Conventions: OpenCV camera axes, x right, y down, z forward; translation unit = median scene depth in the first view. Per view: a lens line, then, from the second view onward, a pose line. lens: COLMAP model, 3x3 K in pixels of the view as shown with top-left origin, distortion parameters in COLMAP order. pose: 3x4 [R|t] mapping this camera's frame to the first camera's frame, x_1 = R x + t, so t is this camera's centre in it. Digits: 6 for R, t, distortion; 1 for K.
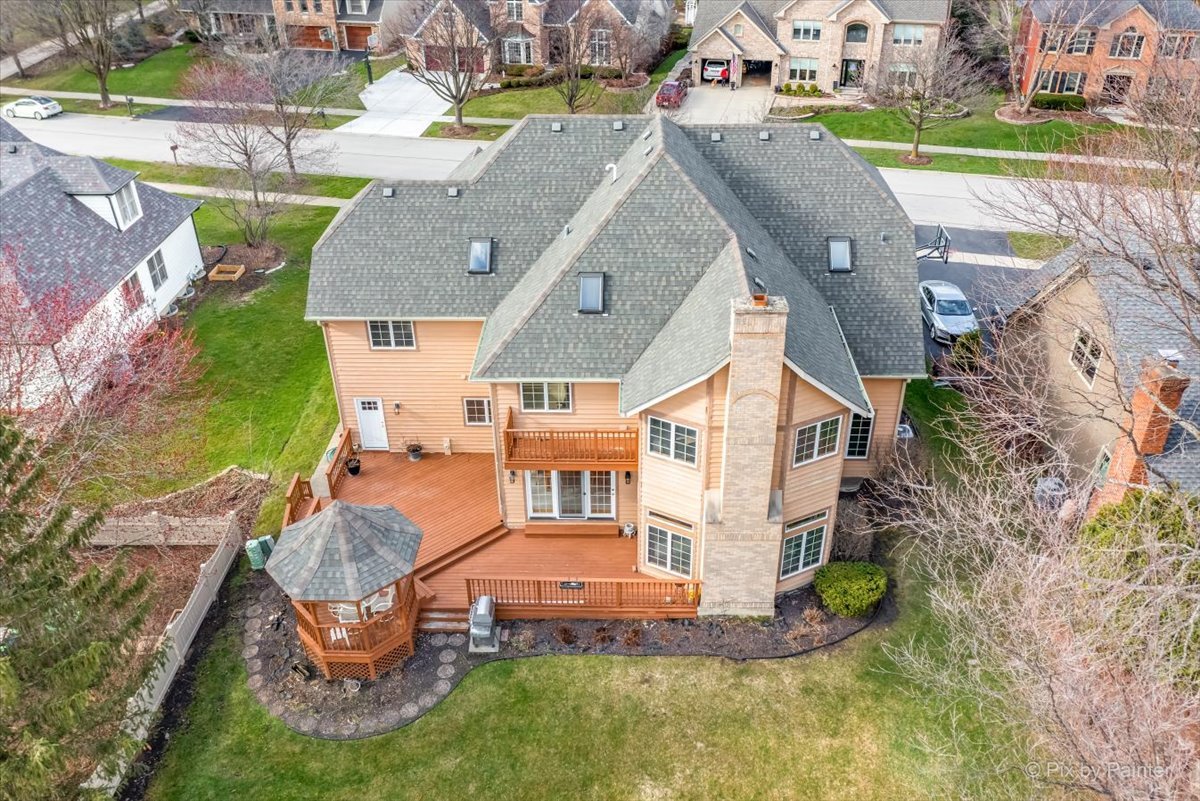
lens RADIAL K [[960.9, 0, 600.0], [0, 960.9, 400.5], [0, 0, 1]] dist [-0.004943, -0.003976]
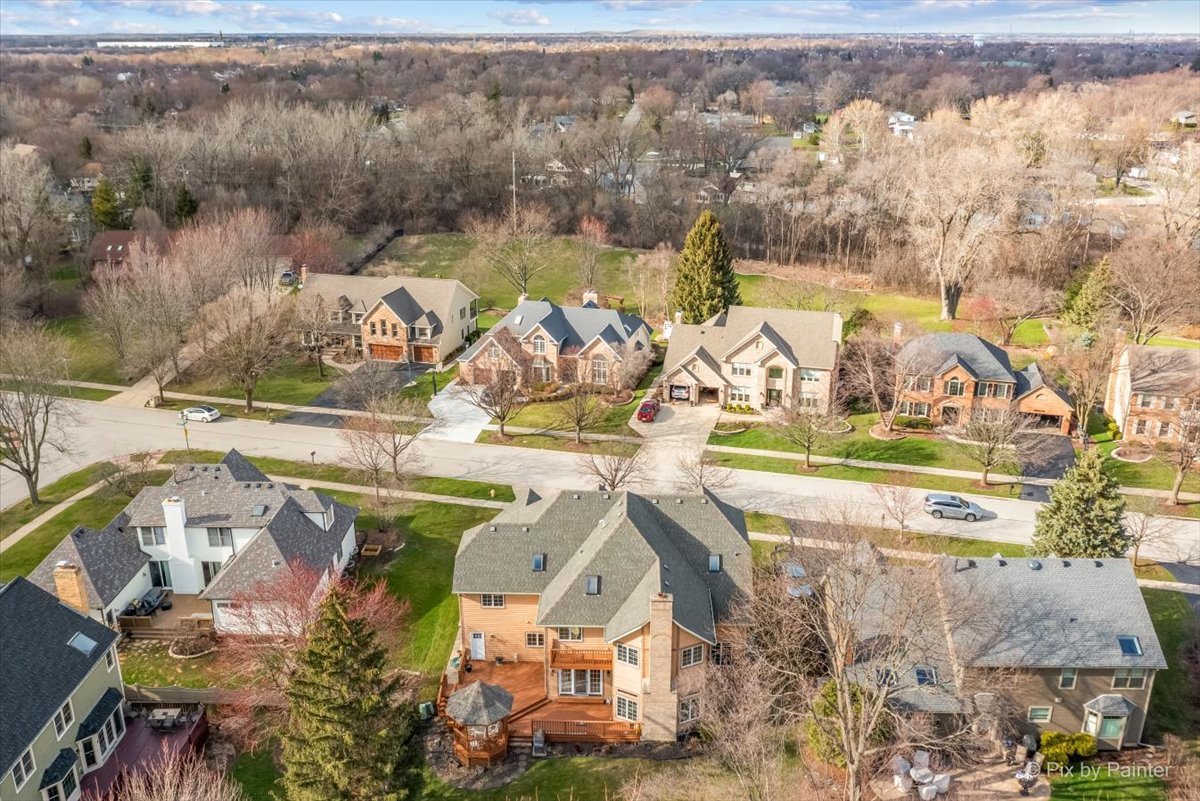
lens RADIAL K [[1027.3, 0, 600.0], [0, 1027.3, 400.5], [0, 0, 1]] dist [-0.017085, -0.008773]
pose [[0.999940, 0.010963, 0.000329, 0.003442], [-0.010653, 0.977938, -0.208623, -0.032735], [-0.002609, 0.208607, 0.977996, -1.229513]]
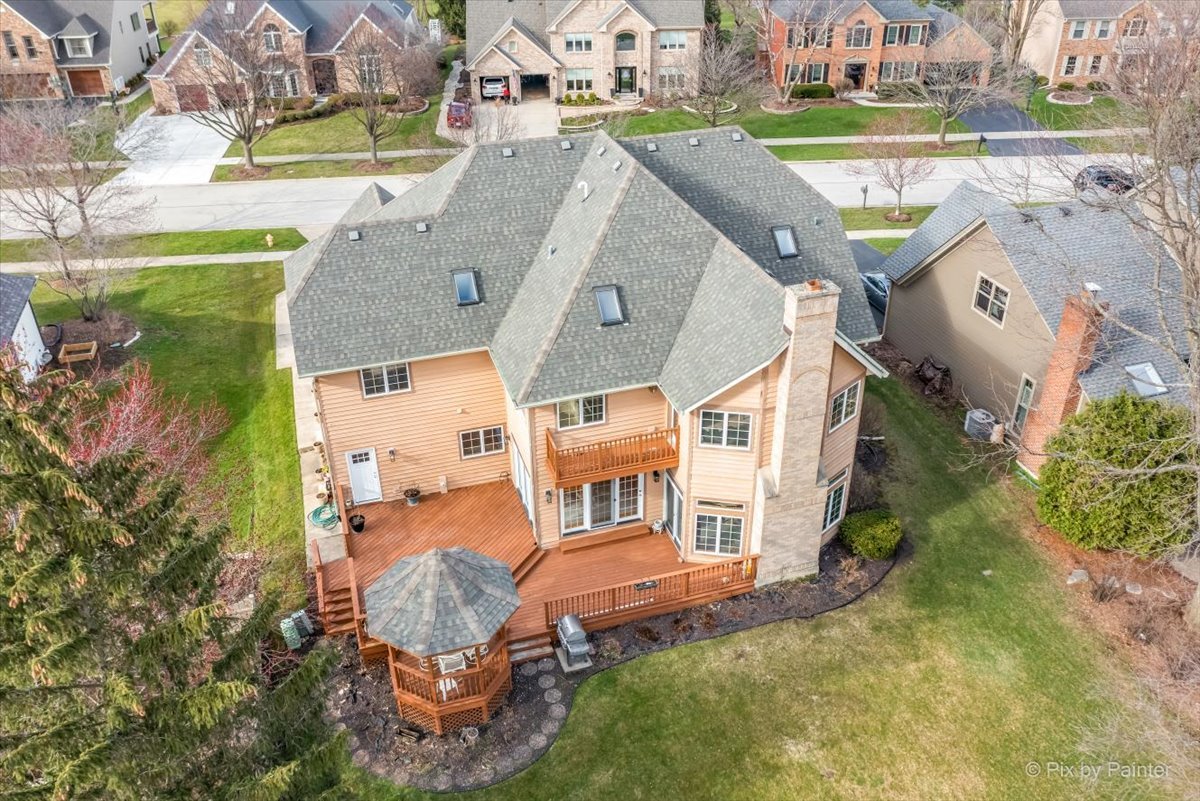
lens RADIAL K [[975.2, 0, 600.0], [0, 975.2, 400.5], [0, 0, 1]] dist [-0.008028, 0.003965]
pose [[0.944694, -0.167867, 0.281733, -0.301612], [0.172893, 0.984915, 0.007113, -0.018058], [-0.278677, 0.041990, 0.959467, -0.003829]]
